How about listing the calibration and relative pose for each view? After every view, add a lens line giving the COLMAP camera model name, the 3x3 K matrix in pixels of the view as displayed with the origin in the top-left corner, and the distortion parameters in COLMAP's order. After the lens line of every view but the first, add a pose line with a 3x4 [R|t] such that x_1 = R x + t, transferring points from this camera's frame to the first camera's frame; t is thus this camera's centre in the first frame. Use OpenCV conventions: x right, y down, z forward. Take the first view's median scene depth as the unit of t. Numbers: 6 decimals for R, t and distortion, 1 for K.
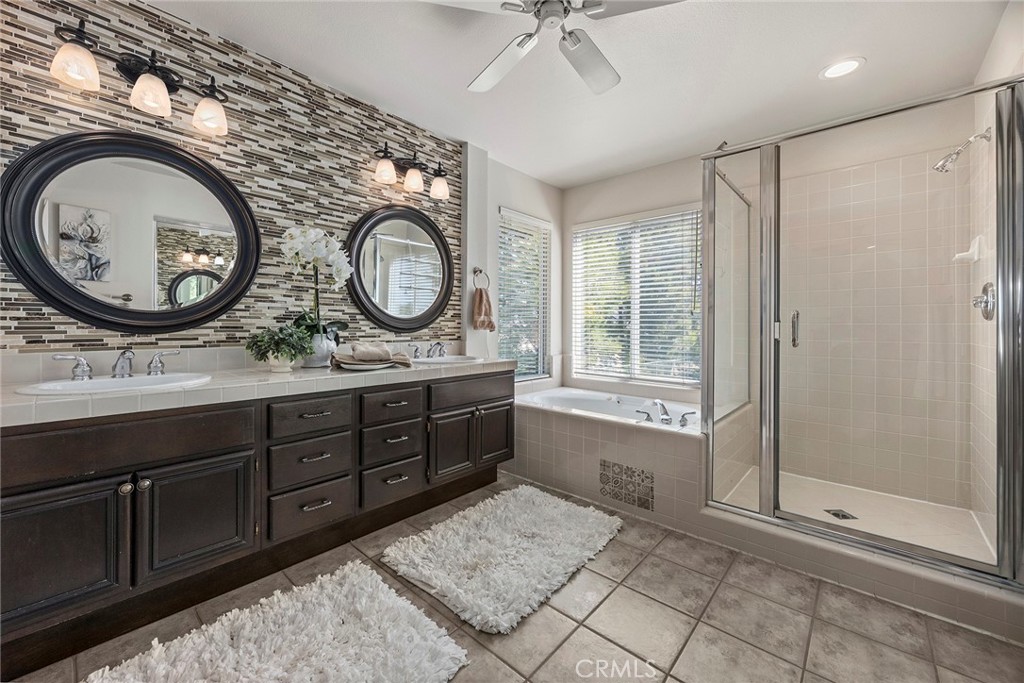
lens RADIAL K [[400.0, 0, 506.3], [0, 400.0, 330.1], [0, 0, 1]] dist [-0.000135, 0.000275]
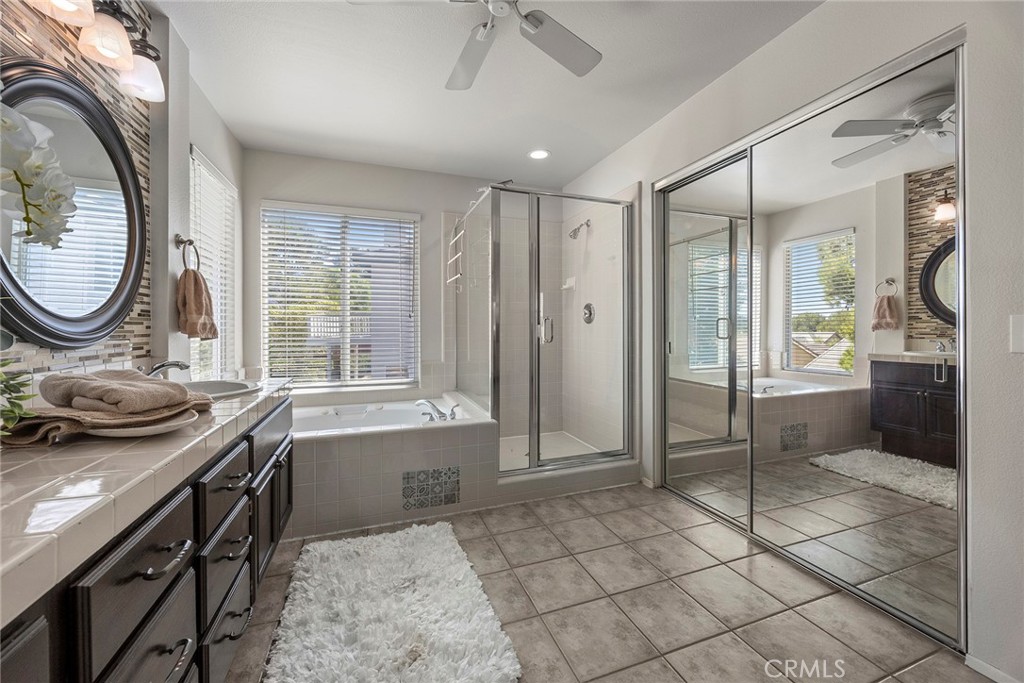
lens RADIAL K [[400.0, 0, 506.3], [0, 400.0, 330.1], [0, 0, 1]] dist [-0.000135, 0.000275]
pose [[0.473565, -0.014155, 0.880645, -0.489028], [0.017340, 0.999827, 0.006746, -0.010609], [-0.880588, 0.012076, 0.473729, 0.366494]]
